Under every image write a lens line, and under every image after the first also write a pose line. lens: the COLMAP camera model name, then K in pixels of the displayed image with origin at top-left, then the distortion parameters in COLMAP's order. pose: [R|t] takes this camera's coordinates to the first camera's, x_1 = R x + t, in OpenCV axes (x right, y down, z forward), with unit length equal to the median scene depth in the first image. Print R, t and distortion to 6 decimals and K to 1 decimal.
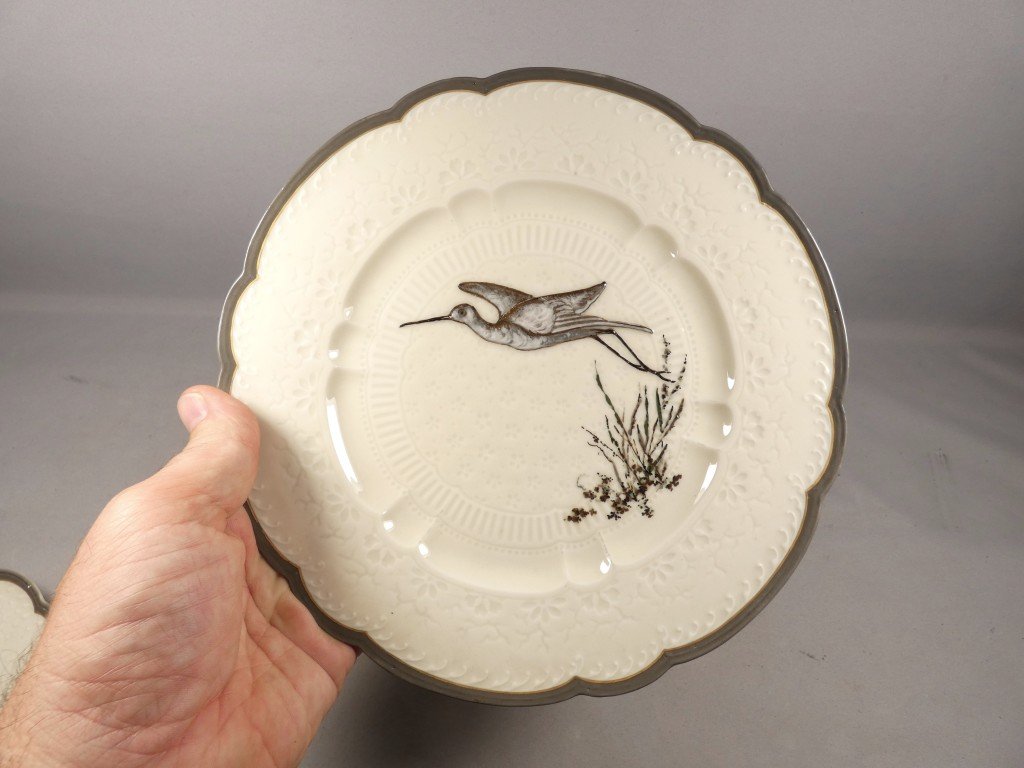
lens RADIAL K [[631.0, 0, 507.6], [0, 631.0, 386.2], [0, 0, 1]] dist [0.002171, -0.005014]
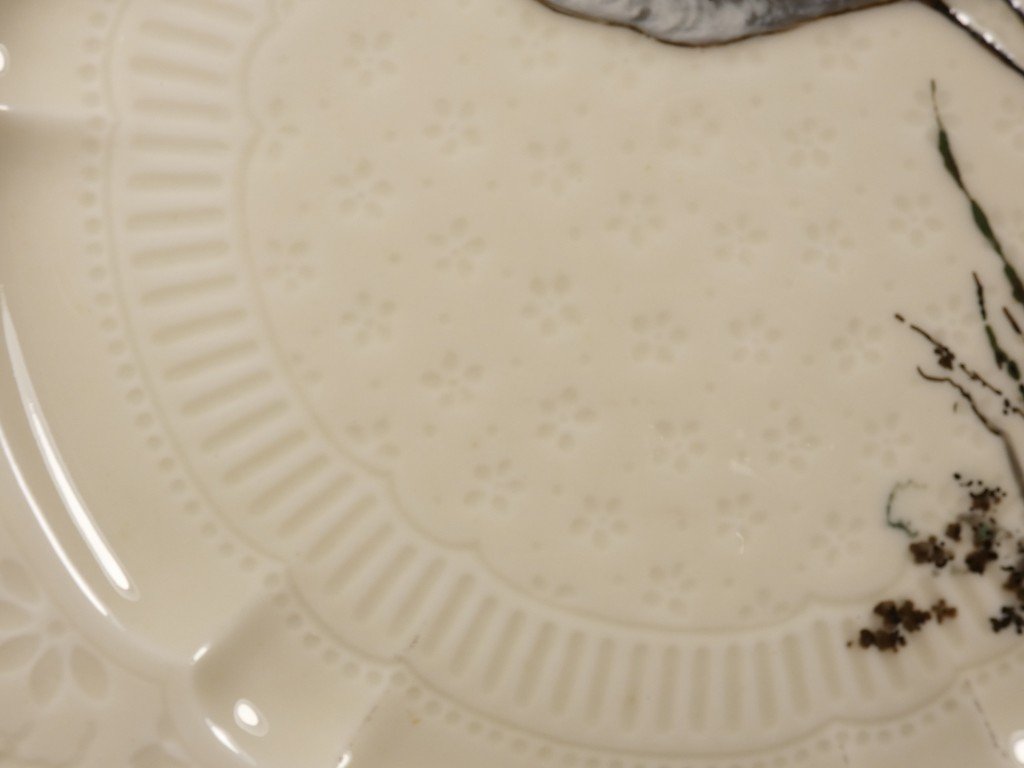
lens RADIAL K [[1330.3, 0, 512.7], [0, 1330.3, 417.4], [0, 0, 1]] dist [-0.034609, -0.082607]
pose [[0.990585, -0.036469, 0.131956, -0.134045], [0.032779, 0.999011, 0.030031, 0.086818], [-0.132921, -0.025423, 0.990801, 0.432128]]
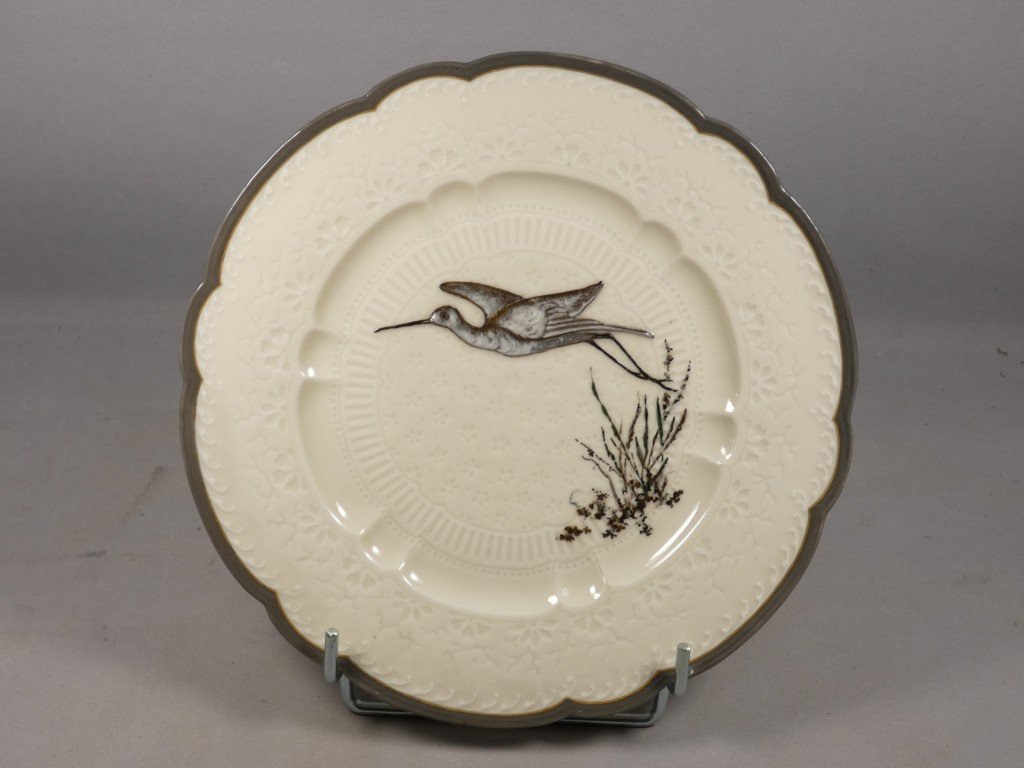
lens RADIAL K [[1436.9, 0, 513.6], [0, 1436.9, 403.9], [0, 0, 1]] dist [0.215256, -2.006633]
pose [[0.999648, -0.006018, 0.025837, -0.026890], [0.002458, 0.990749, 0.135683, -0.272323], [-0.026415, -0.135572, 0.990415, -1.069061]]
